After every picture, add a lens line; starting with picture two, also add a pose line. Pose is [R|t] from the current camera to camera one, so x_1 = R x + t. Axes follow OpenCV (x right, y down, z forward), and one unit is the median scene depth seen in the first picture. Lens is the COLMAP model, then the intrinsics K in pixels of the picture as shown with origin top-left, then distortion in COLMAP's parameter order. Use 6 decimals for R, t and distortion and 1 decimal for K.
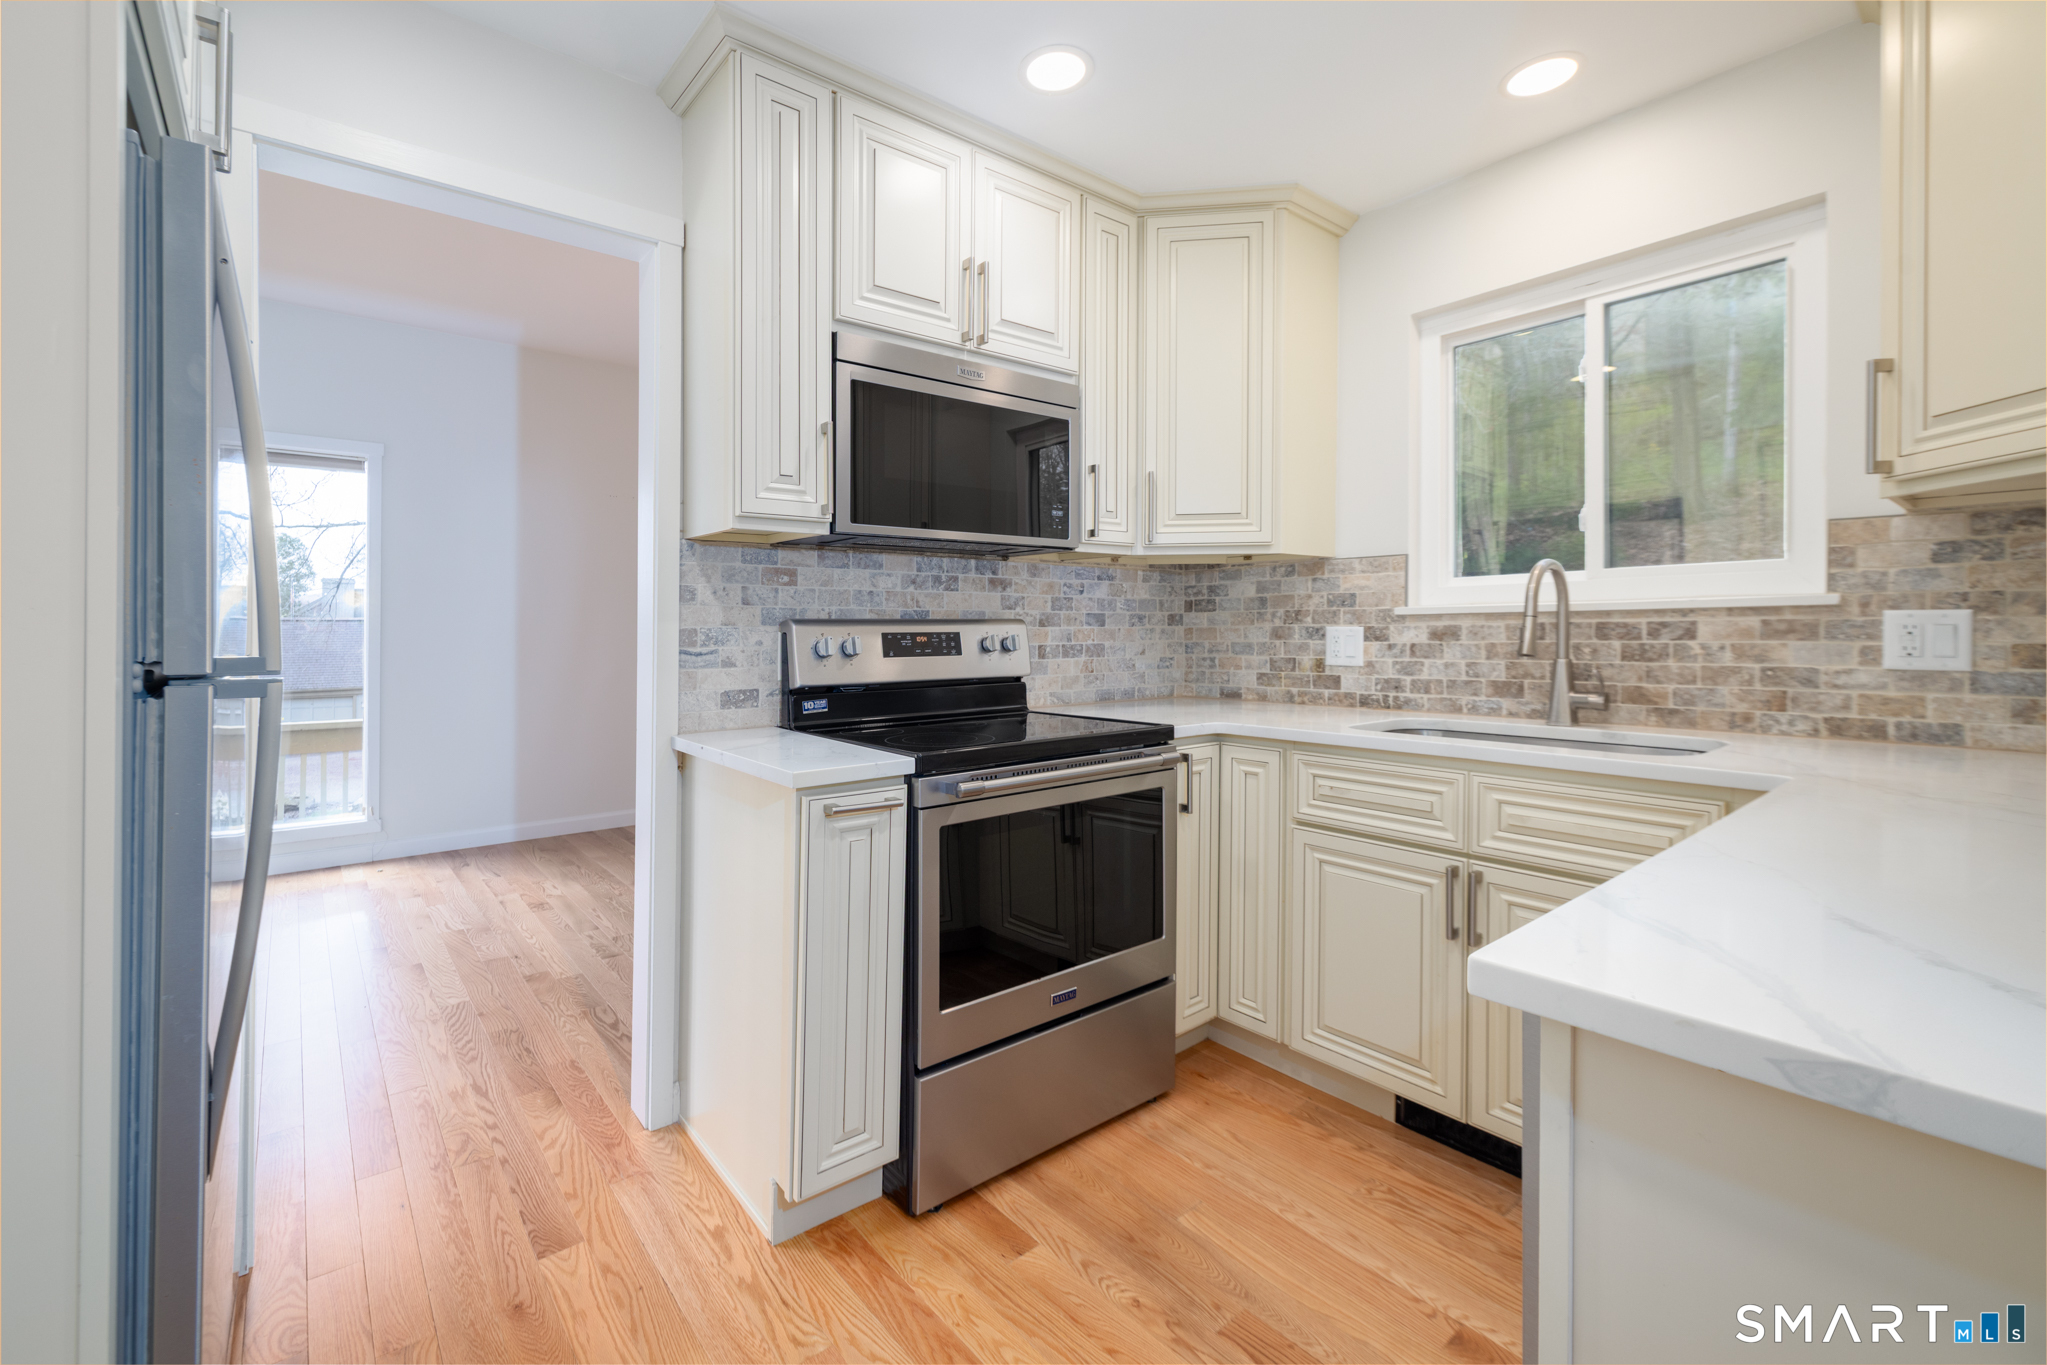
lens RADIAL K [[849.3, 0, 951.8], [0, 849.3, 634.8], [0, 0, 1]] dist [0.002637, 0.000131]
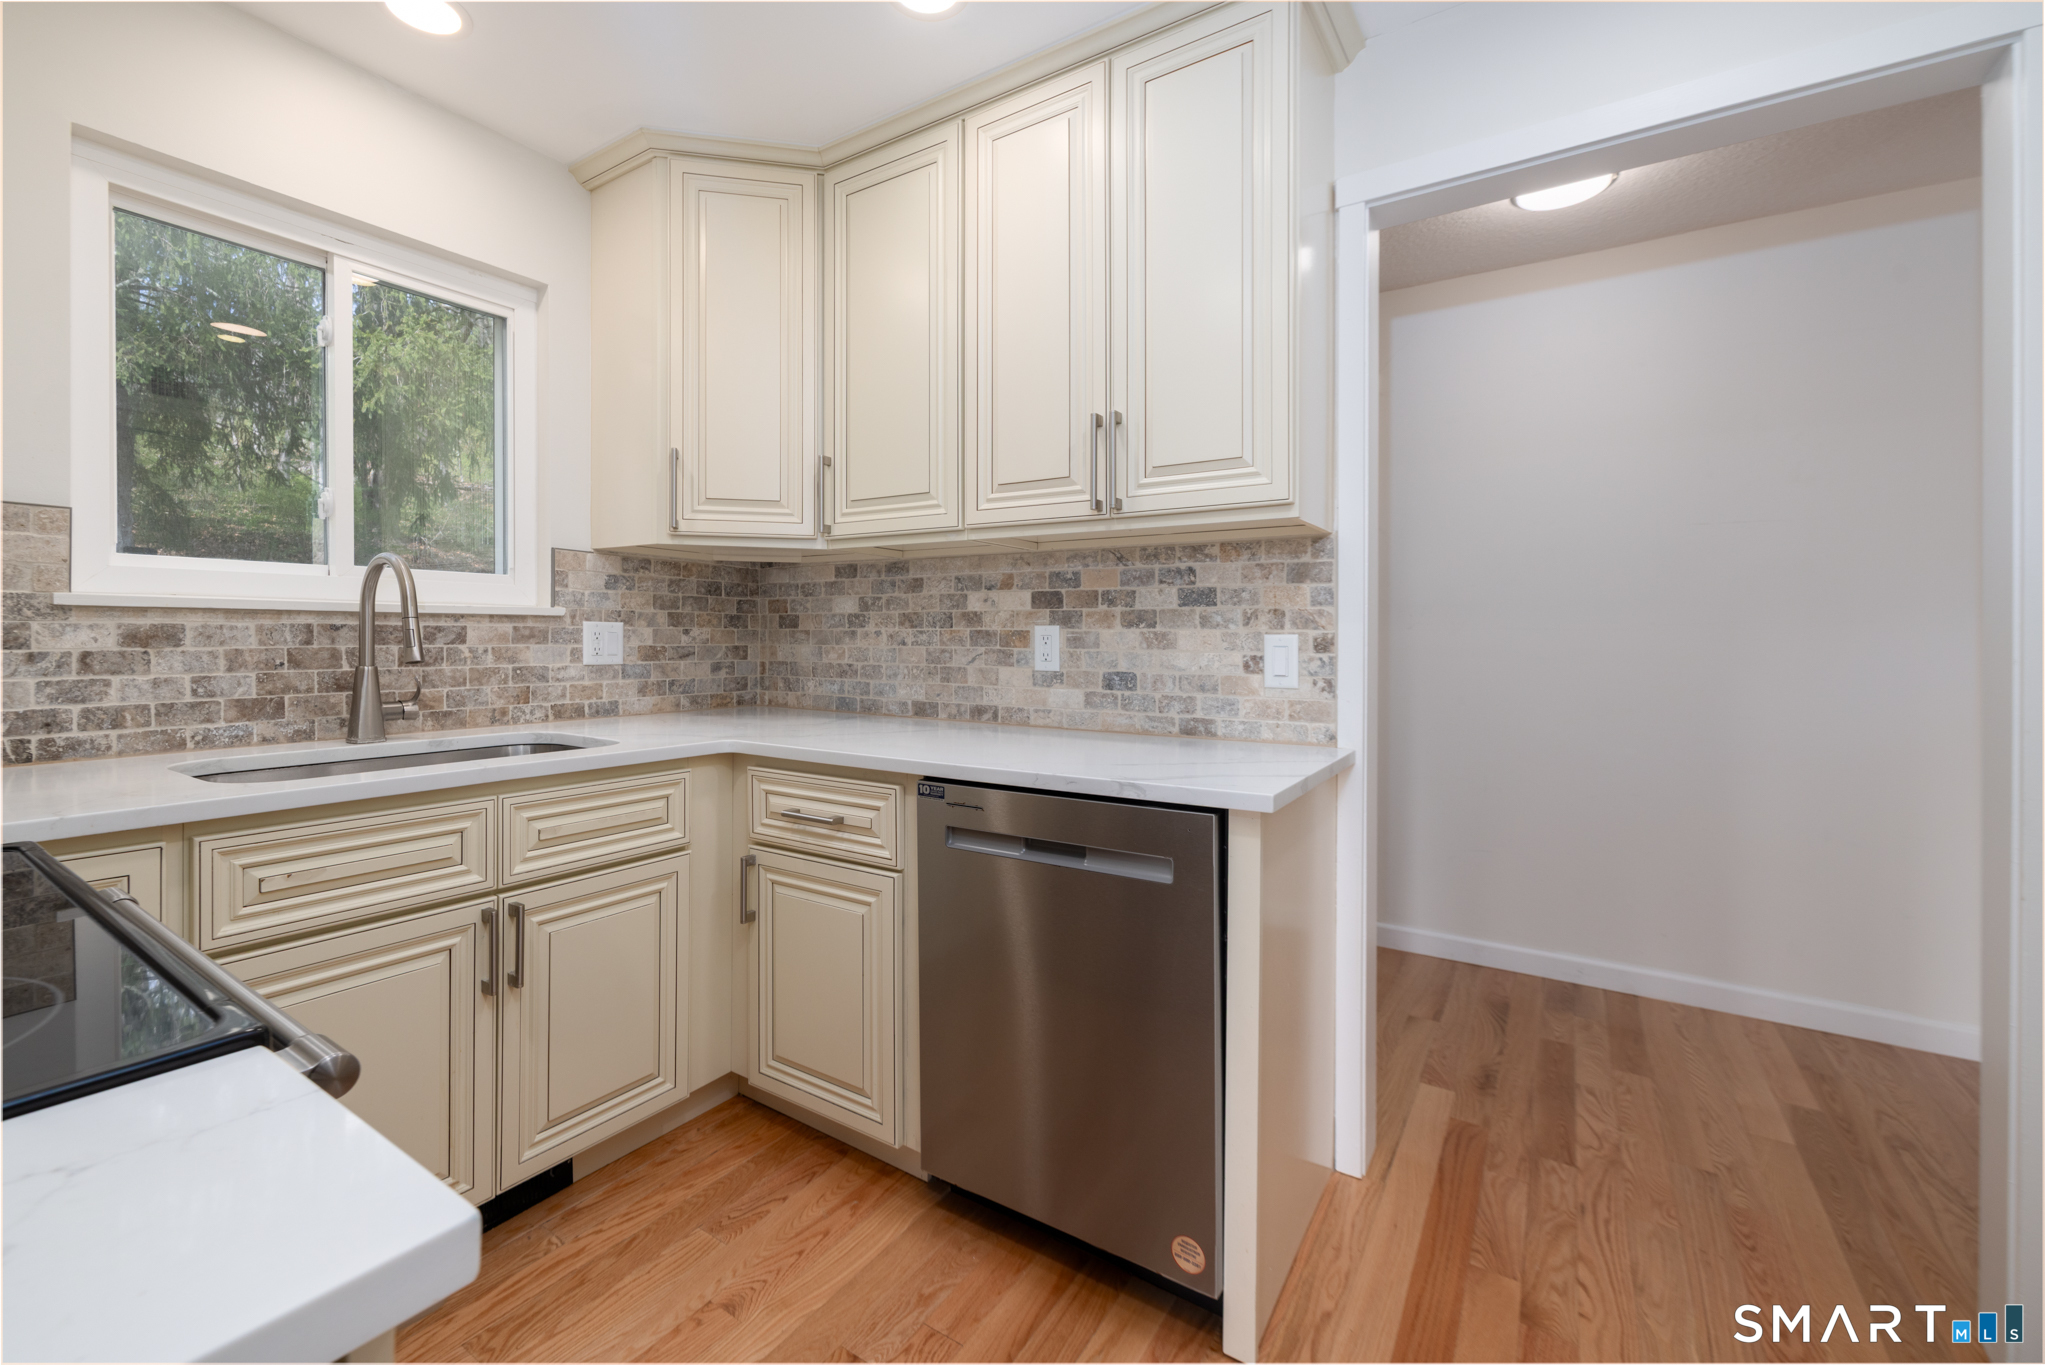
lens RADIAL K [[889.3, 0, 986.1], [0, 889.3, 648.8], [0, 0, 1]] dist [-0.001918, -0.000232]
pose [[-0.338940, -0.009049, 0.940764, -0.320118], [-0.003135, 0.999959, 0.008489, 0.000534], [-0.940803, -0.000072, -0.338955, 0.634068]]
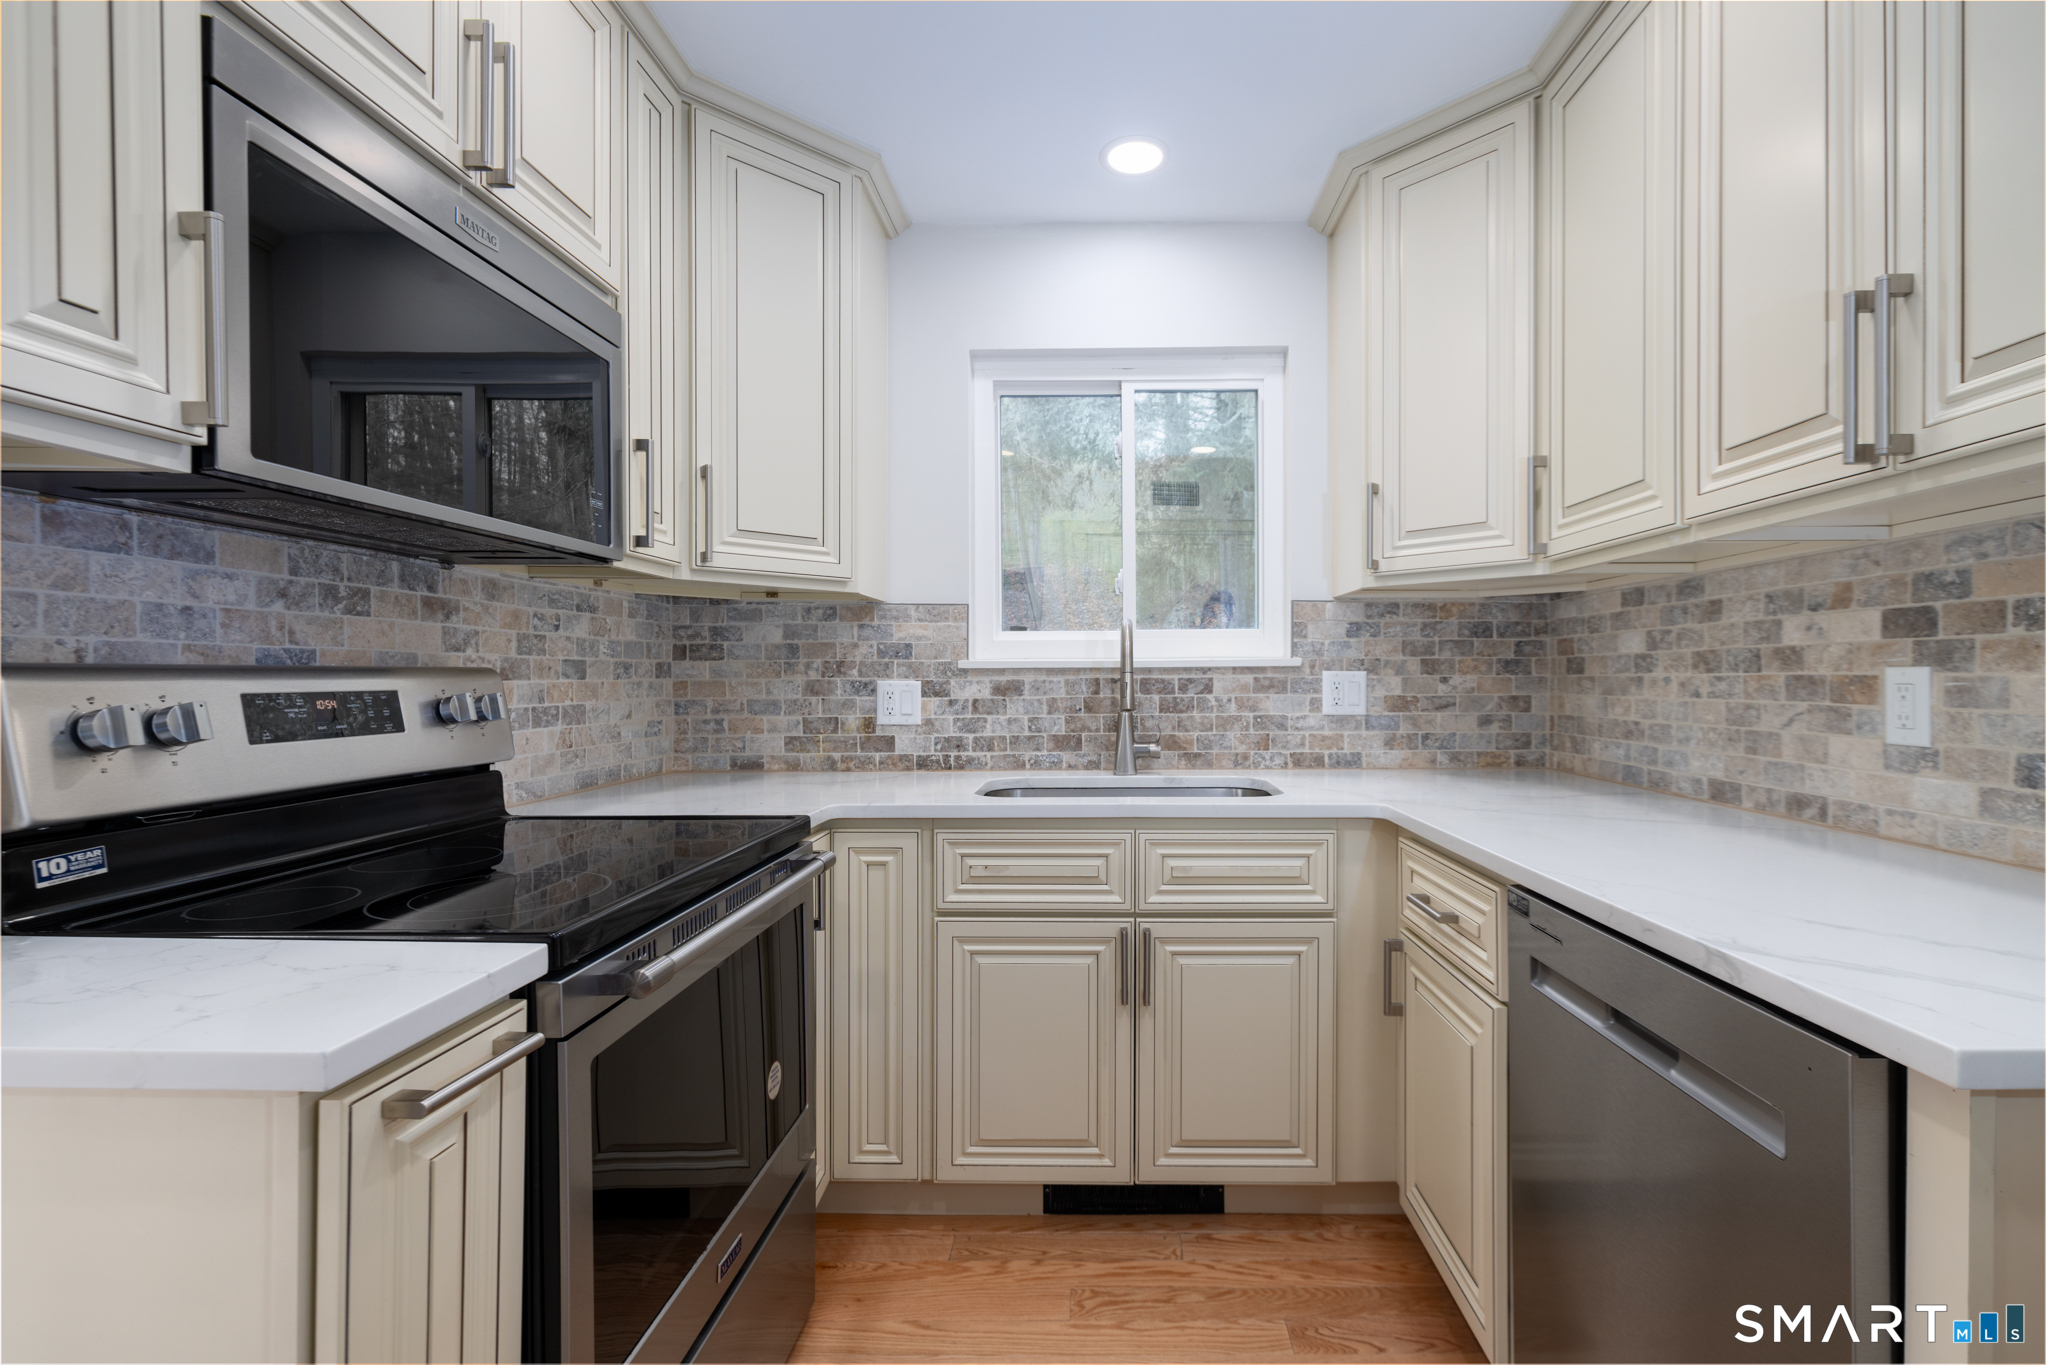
lens RADIAL K [[915.6, 0, 1070.6], [0, 915.6, 693.1], [0, 0, 1]] dist [-0.000671, -0.000196]
pose [[0.613749, -0.010033, 0.789438, -0.210241], [0.002263, 0.999937, 0.010949, -0.007646], [-0.789498, -0.004934, 0.613733, 0.308976]]
